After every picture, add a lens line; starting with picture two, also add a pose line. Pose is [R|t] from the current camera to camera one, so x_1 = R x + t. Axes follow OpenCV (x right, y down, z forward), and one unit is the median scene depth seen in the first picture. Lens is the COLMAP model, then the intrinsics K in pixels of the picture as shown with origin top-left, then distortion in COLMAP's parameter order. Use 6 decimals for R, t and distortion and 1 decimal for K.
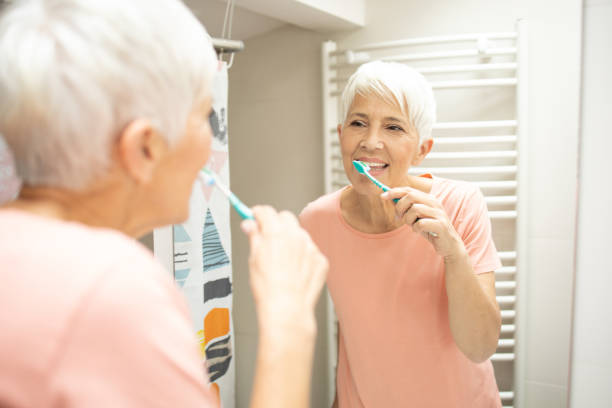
lens RADIAL K [[625.9, 0, 305.6], [0, 625.9, 222.6], [0, 0, 1]] dist [-0.040706, -0.001840]
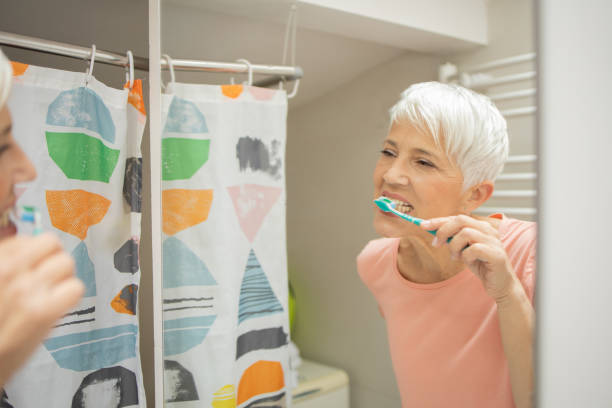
lens RADIAL K [[625.9, 0, 305.6], [0, 625.9, 222.6], [0, 0, 1]] dist [-0.040706, -0.001840]
pose [[0.936057, 0.011168, -0.351672, 0.229858], [-0.034176, 0.997656, -0.059286, -0.010256], [0.350185, 0.067514, 0.934244, 0.166344]]
